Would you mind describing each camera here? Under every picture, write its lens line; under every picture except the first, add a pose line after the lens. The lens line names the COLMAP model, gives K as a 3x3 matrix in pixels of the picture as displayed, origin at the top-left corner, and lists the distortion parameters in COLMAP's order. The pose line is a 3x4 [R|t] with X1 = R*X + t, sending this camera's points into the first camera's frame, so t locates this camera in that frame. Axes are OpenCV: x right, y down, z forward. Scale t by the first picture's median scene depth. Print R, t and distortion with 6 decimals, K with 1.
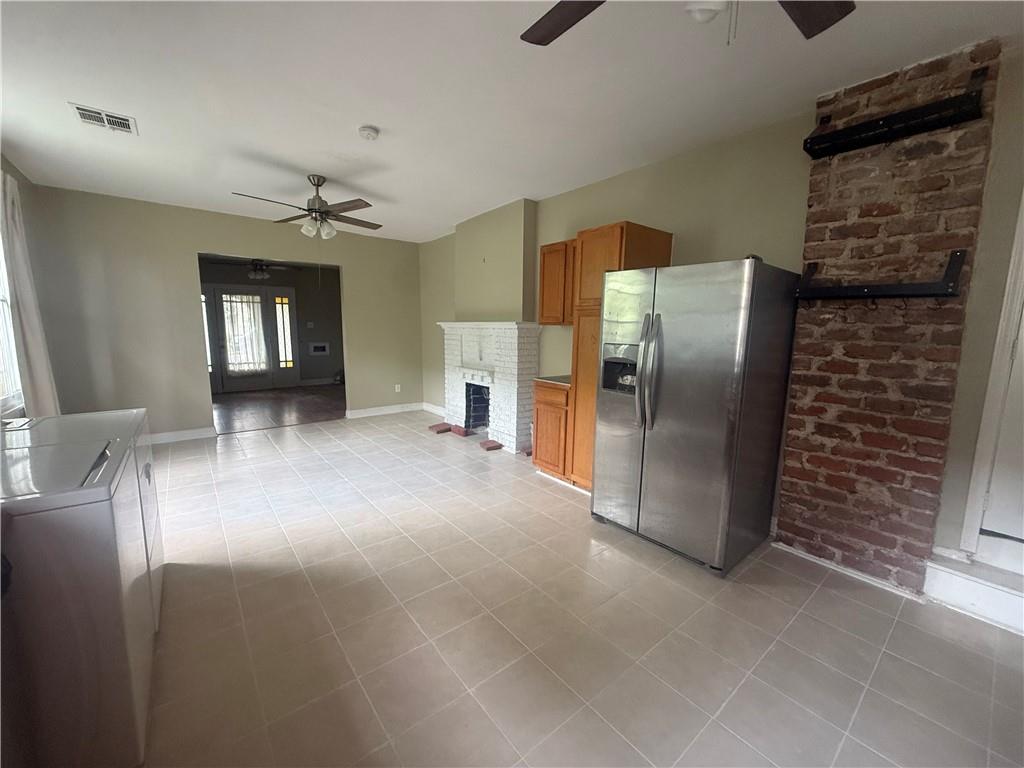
lens RADIAL K [[404.8, 0, 508.9], [0, 404.8, 387.0], [0, 0, 1]] dist [0.000917, -0.000024]
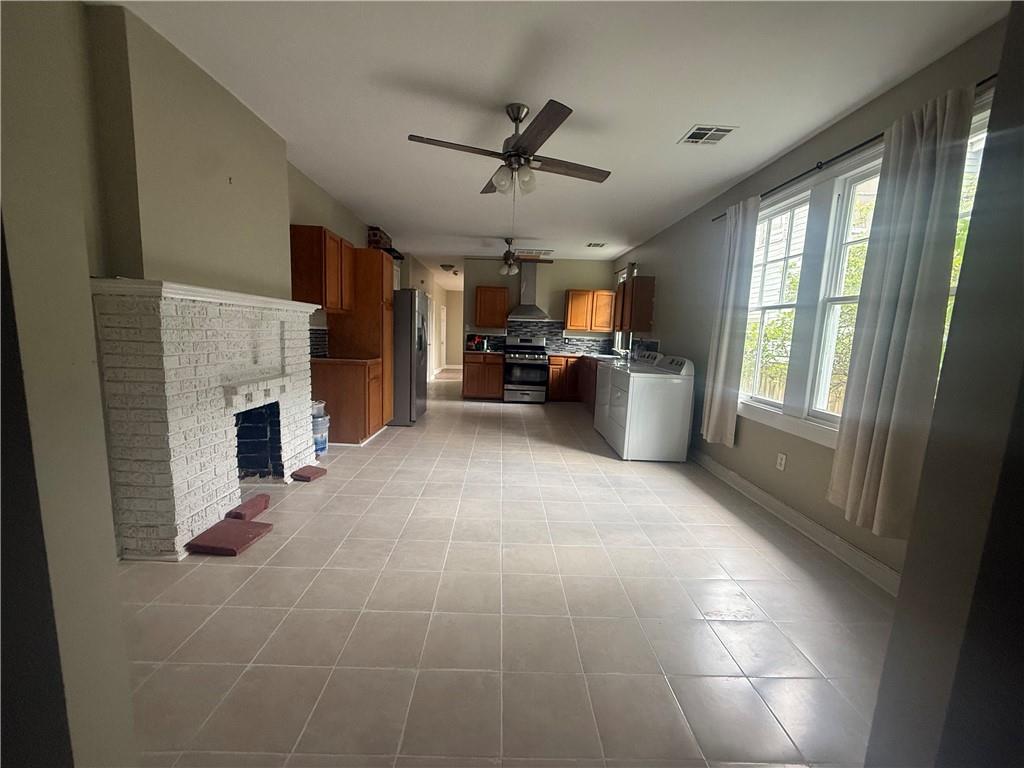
lens RADIAL K [[404.8, 0, 508.9], [0, 404.8, 387.0], [0, 0, 1]] dist [0.000917, -0.000024]
pose [[-0.793603, -0.126943, 0.595045, -0.710261], [0.036571, 0.966272, 0.254912, -0.169842], [-0.607335, 0.224060, -0.762195, 1.246582]]
